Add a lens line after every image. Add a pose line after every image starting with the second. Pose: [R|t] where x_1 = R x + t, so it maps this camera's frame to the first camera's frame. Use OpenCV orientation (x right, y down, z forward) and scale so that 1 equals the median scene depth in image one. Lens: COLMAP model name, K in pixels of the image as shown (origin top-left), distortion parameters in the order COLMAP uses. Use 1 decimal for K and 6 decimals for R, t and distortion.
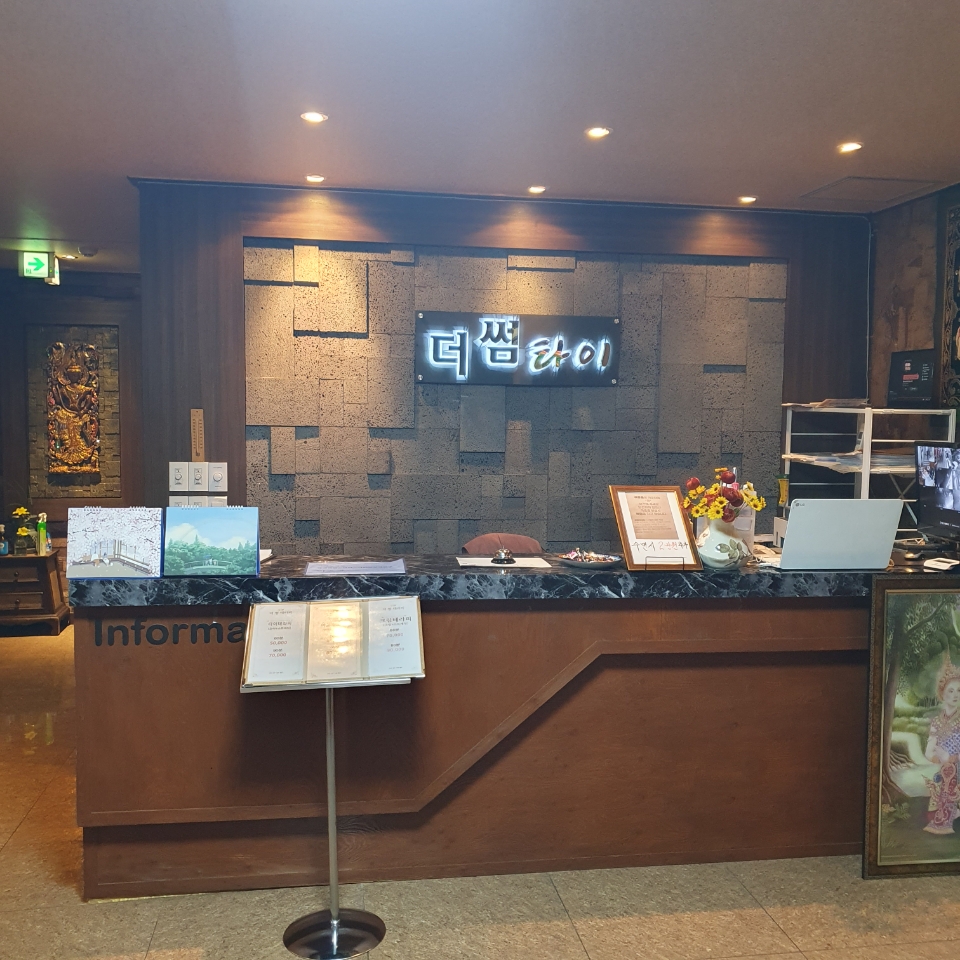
lens RADIAL K [[991.7, 0, 480.0], [0, 991.7, 480.0], [0, 0, 1]] dist [0.132771, -0.251504]
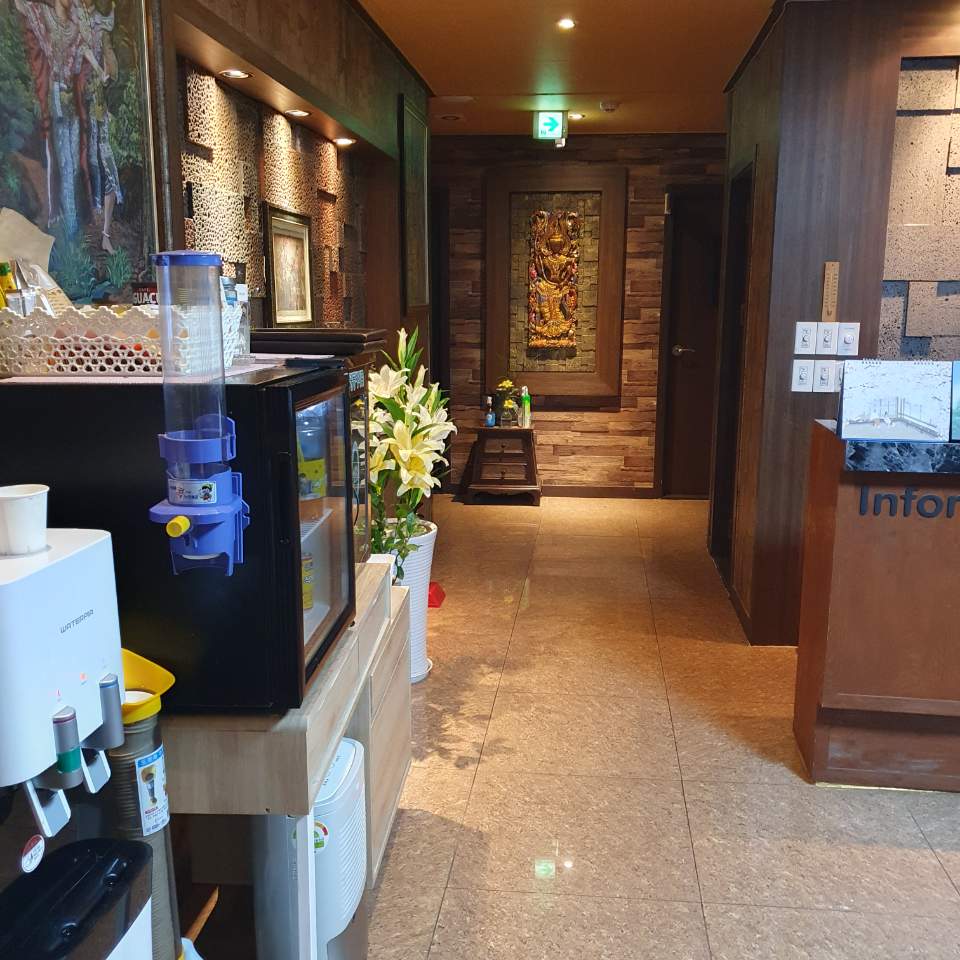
lens RADIAL K [[991.7, 0, 480.0], [0, 991.7, 480.0], [0, 0, 1]] dist [0.132771, -0.251504]
pose [[0.966161, 0.041414, -0.254592, -0.247271], [-0.013794, 0.993909, 0.109333, 0.020281], [0.257569, -0.102122, 0.960848, 0.024791]]
